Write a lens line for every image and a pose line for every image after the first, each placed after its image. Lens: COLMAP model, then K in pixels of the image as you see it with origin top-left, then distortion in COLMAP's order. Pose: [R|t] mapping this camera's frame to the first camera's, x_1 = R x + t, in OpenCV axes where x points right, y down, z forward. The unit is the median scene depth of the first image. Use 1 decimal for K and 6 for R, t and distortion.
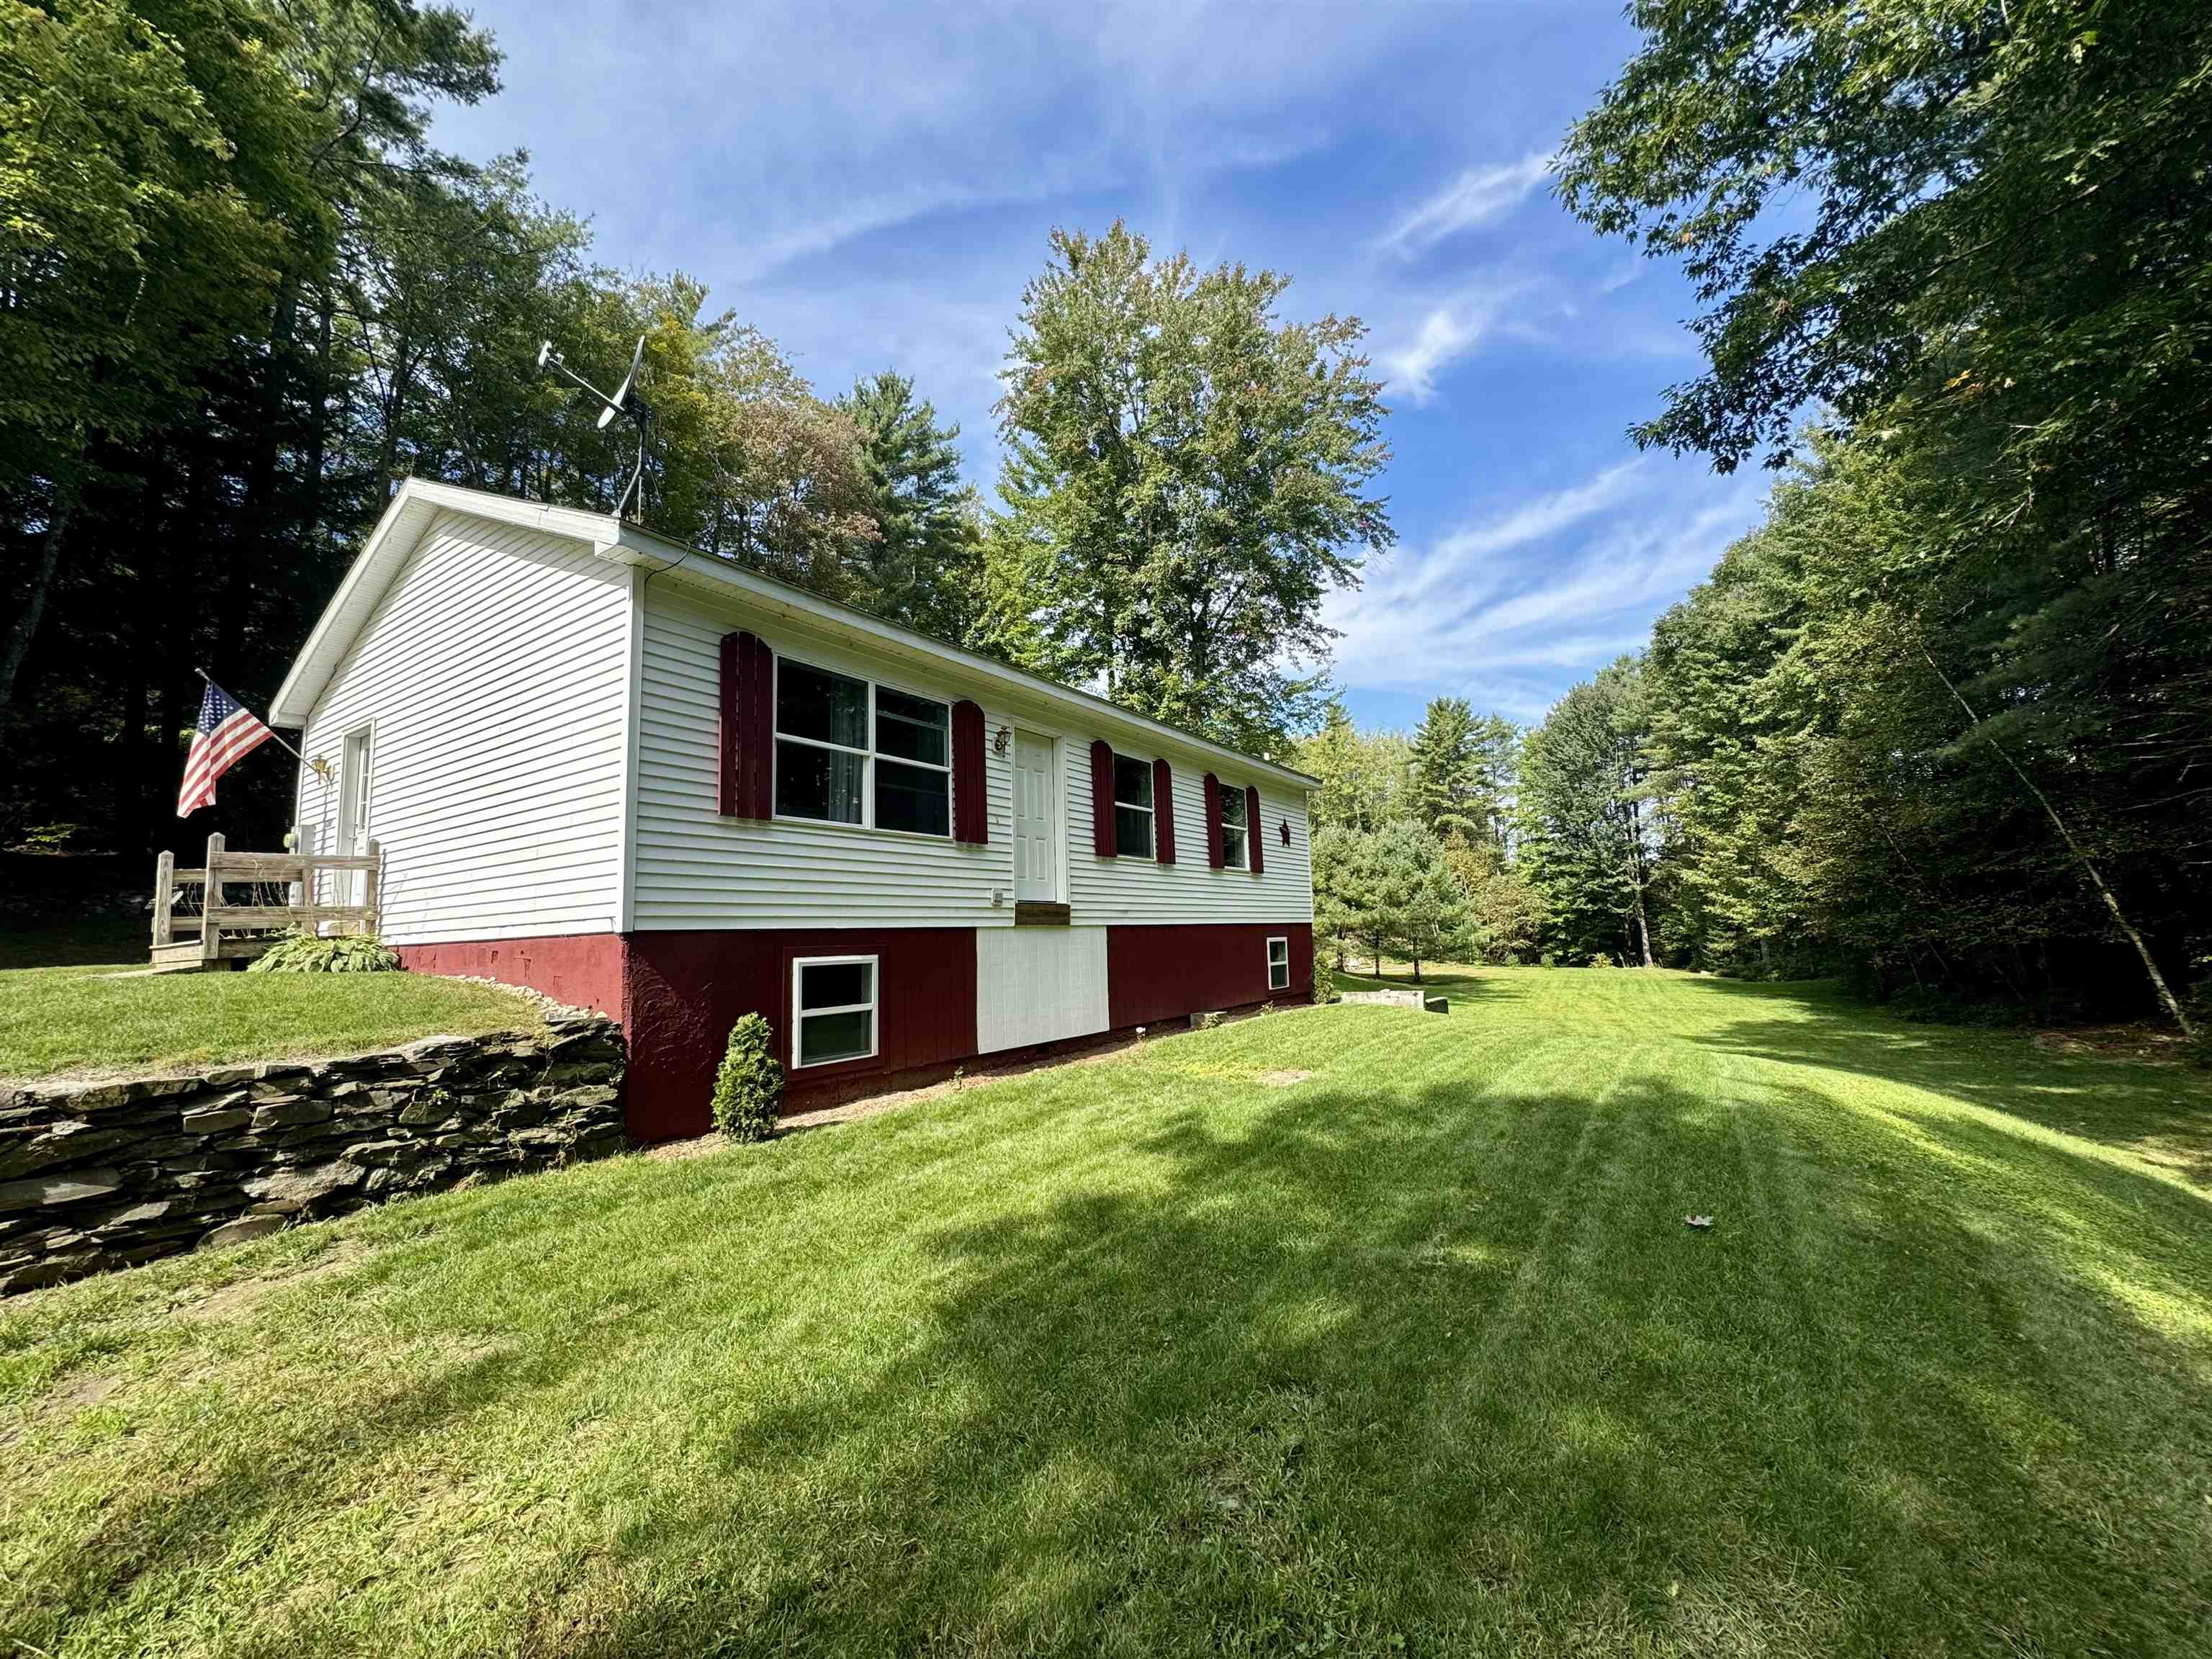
lens RADIAL K [[884.9, 0, 1107.4], [0, 884.9, 835.3], [0, 0, 1]] dist [-0.000180, 0.000003]
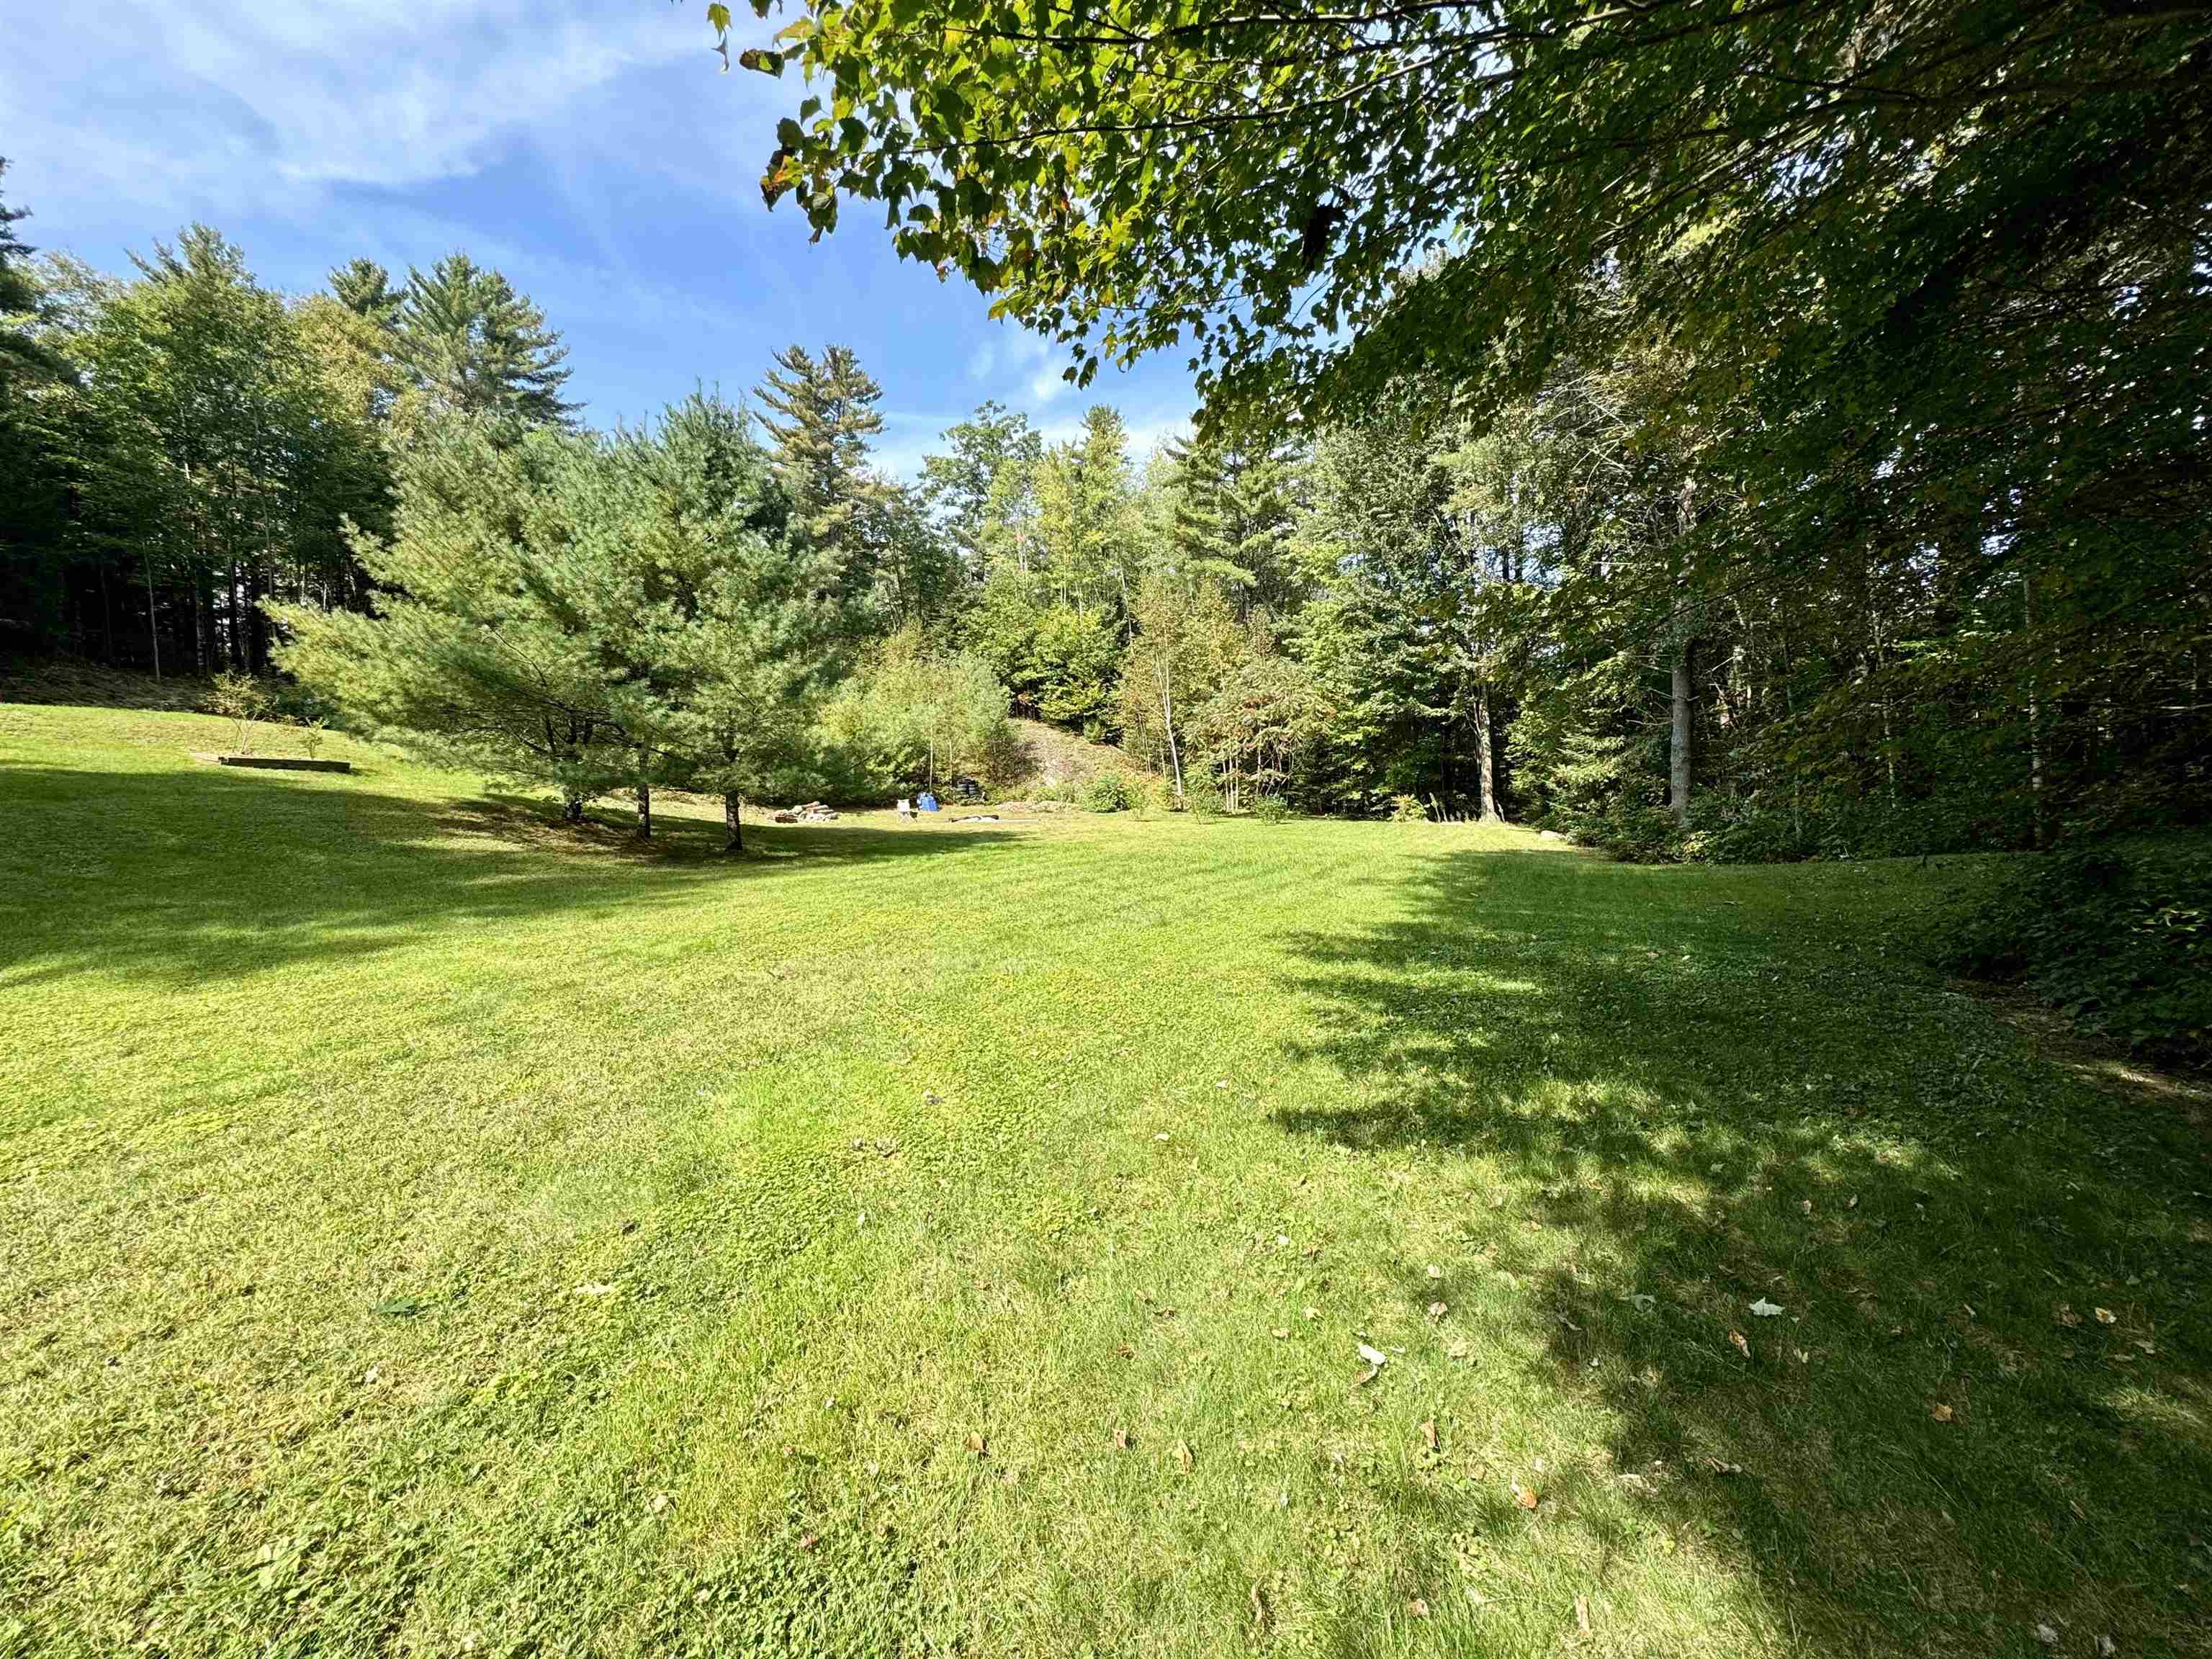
lens RADIAL K [[884.9, 0, 1105.3], [0, 884.9, 833.2], [0, 0, 1]] dist [-0.000180, 0.000003]
pose [[0.999910, 0.010998, 0.007641, 0.374987], [-0.012100, 0.986483, 0.163416, 0.071286], [-0.005741, -0.163494, 0.986528, 0.472642]]
